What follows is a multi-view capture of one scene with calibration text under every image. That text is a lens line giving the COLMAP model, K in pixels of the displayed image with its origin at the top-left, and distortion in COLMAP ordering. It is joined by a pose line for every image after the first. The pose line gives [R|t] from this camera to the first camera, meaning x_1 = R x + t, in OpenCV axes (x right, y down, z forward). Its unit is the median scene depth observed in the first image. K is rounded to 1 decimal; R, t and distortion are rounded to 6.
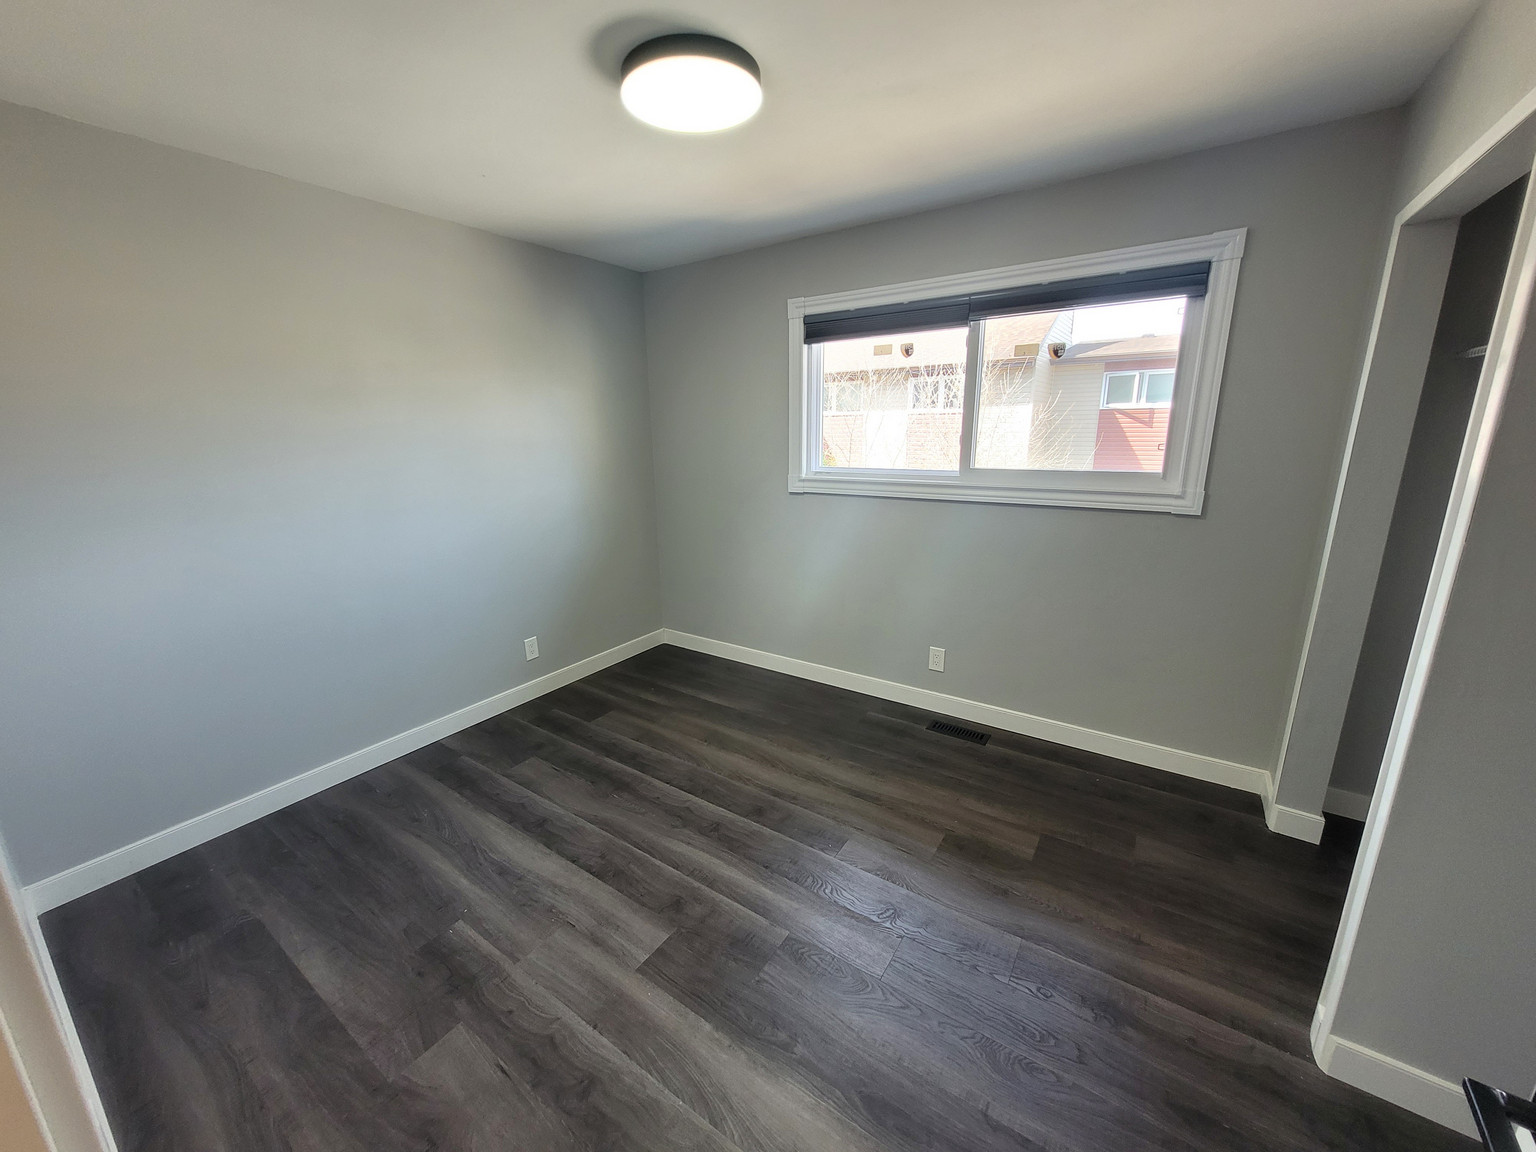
lens RADIAL K [[600.5, 0, 760.1], [0, 600.5, 566.6], [0, 0, 1]] dist [0.006312, -0.001072]
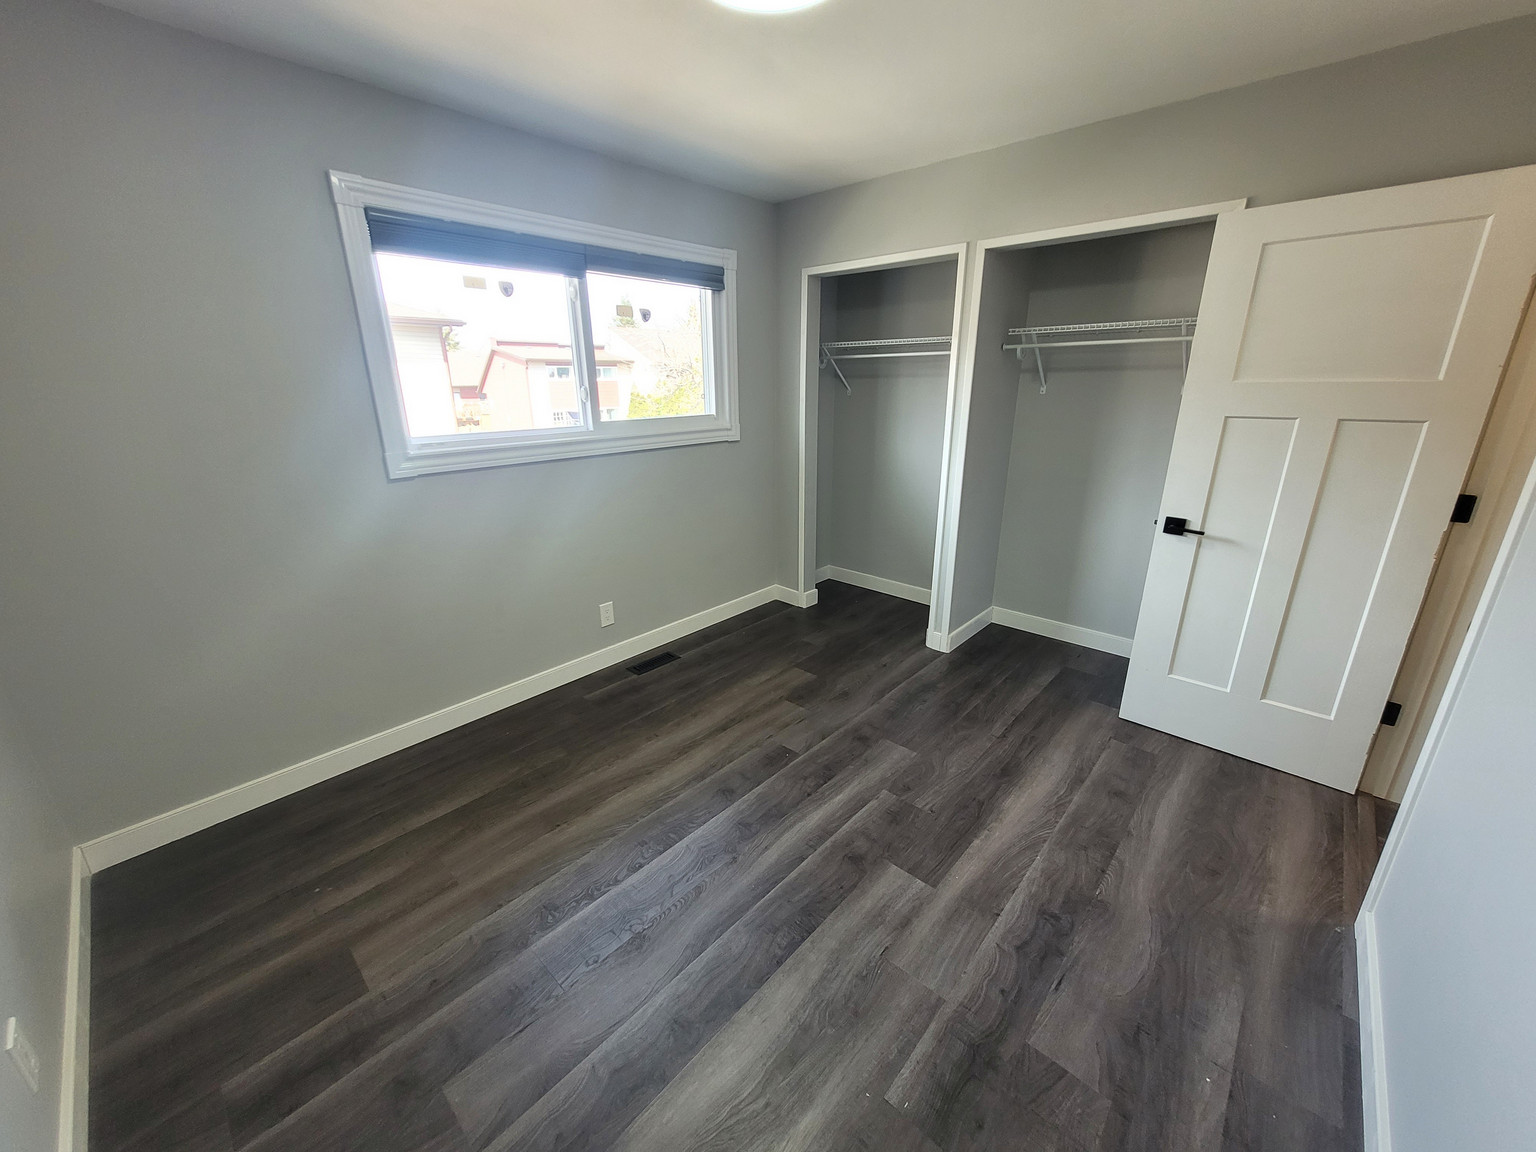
lens RADIAL K [[600.5, 0, 754.9], [0, 600.5, 563.6], [0, 0, 1]] dist [0.006312, -0.001072]
pose [[0.145837, -0.275441, 0.950191, -0.850526], [0.234342, 0.942744, 0.237315, -0.151224], [-0.961153, 0.188060, 0.202034, 0.757348]]
